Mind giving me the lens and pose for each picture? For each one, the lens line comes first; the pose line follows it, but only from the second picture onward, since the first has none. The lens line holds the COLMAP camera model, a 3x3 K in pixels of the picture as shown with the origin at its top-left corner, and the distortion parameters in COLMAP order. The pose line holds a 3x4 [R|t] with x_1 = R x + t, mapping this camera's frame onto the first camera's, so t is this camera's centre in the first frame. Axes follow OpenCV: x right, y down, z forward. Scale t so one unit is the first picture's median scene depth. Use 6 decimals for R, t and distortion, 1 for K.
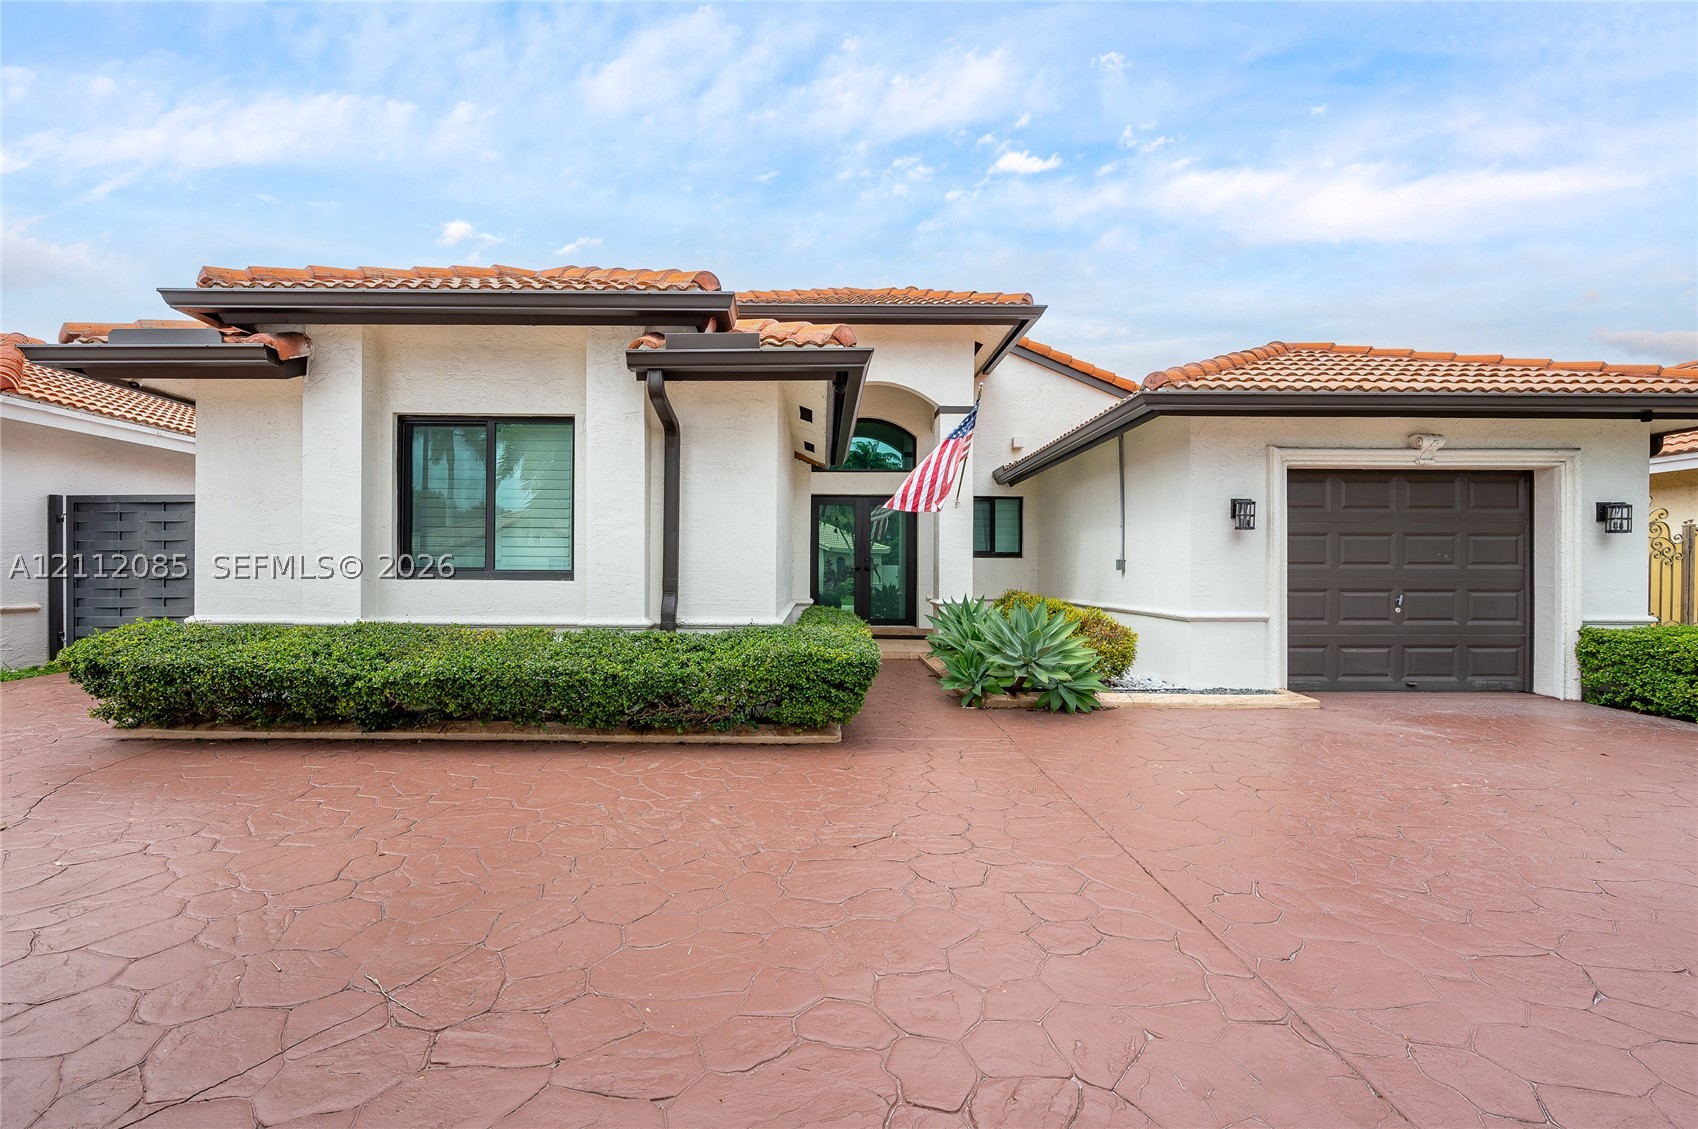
lens RADIAL K [[743.5, 0, 791.3], [0, 743.5, 572.1], [0, 0, 1]] dist [0.001013, 0.000306]
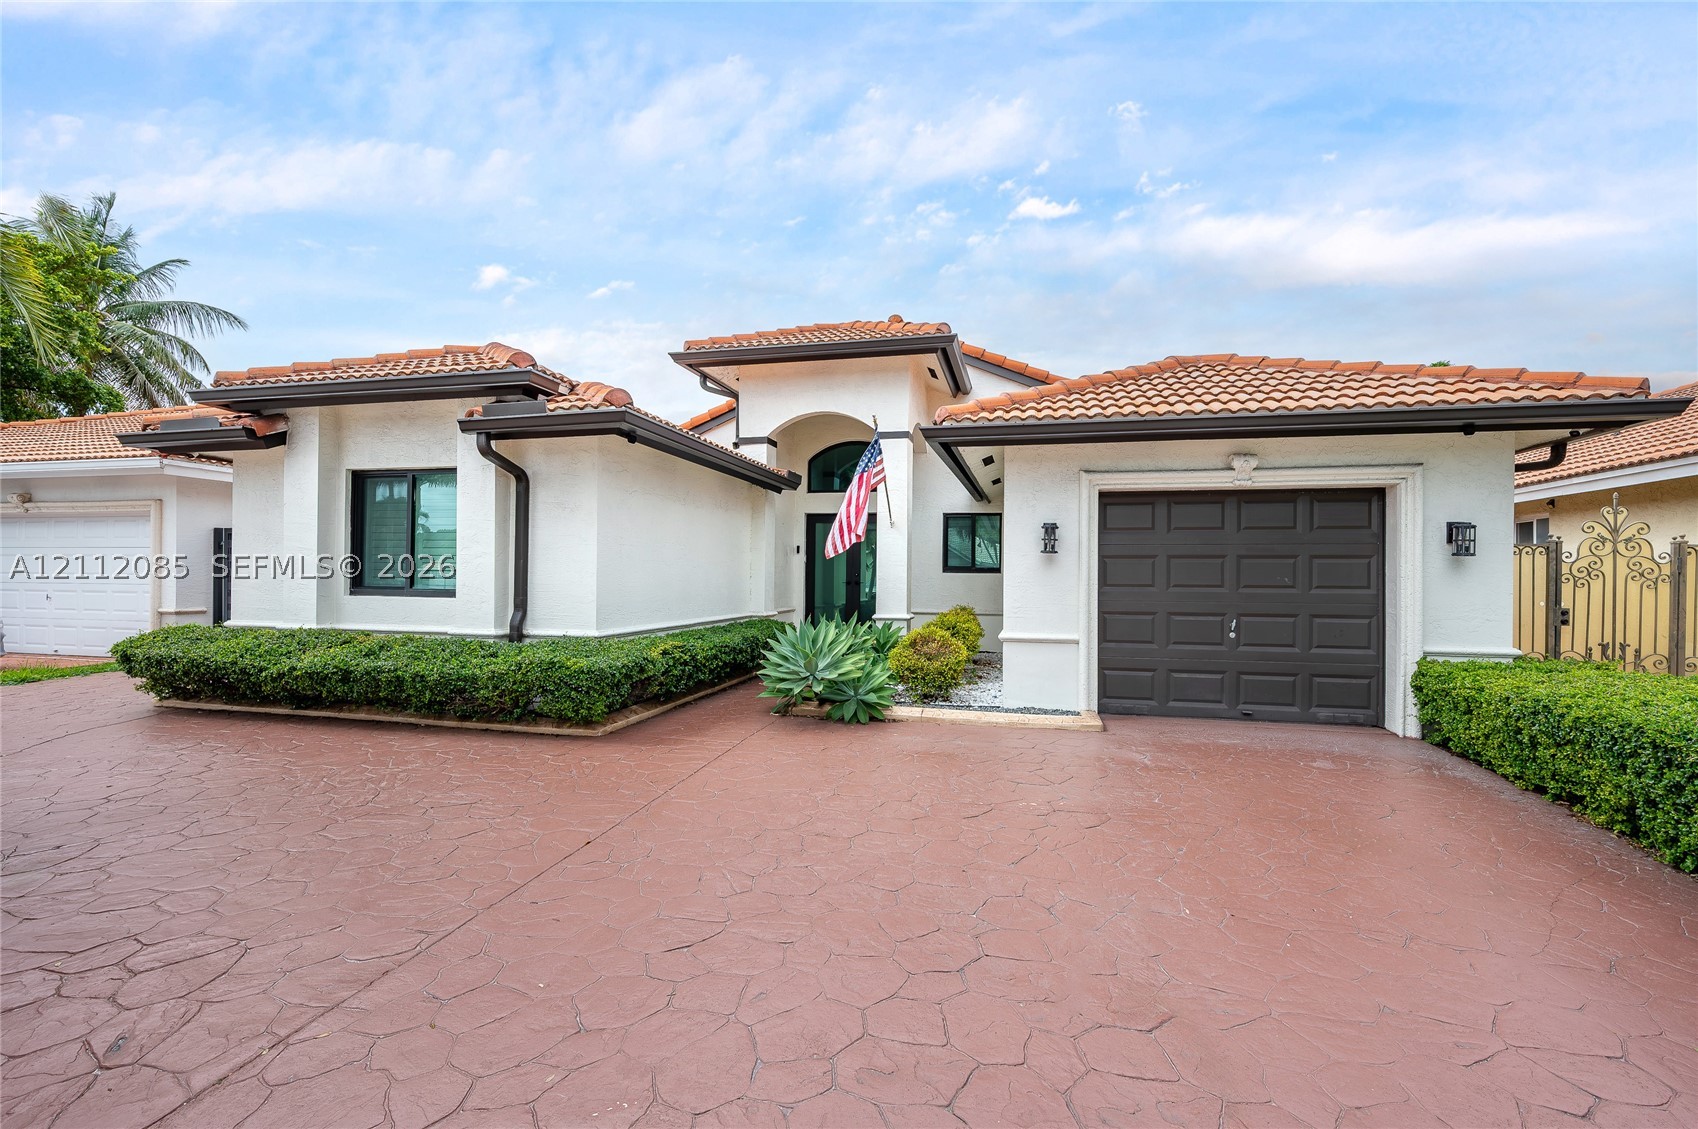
lens RADIAL K [[743.5, 0, 830.4], [0, 743.5, 569.4], [0, 0, 1]] dist [0.001013, 0.000306]
pose [[0.970283, 0.000764, -0.241973, 0.590012], [-0.002869, 0.999961, -0.008348, -0.026912], [0.241957, 0.008795, 0.970247, -0.068039]]
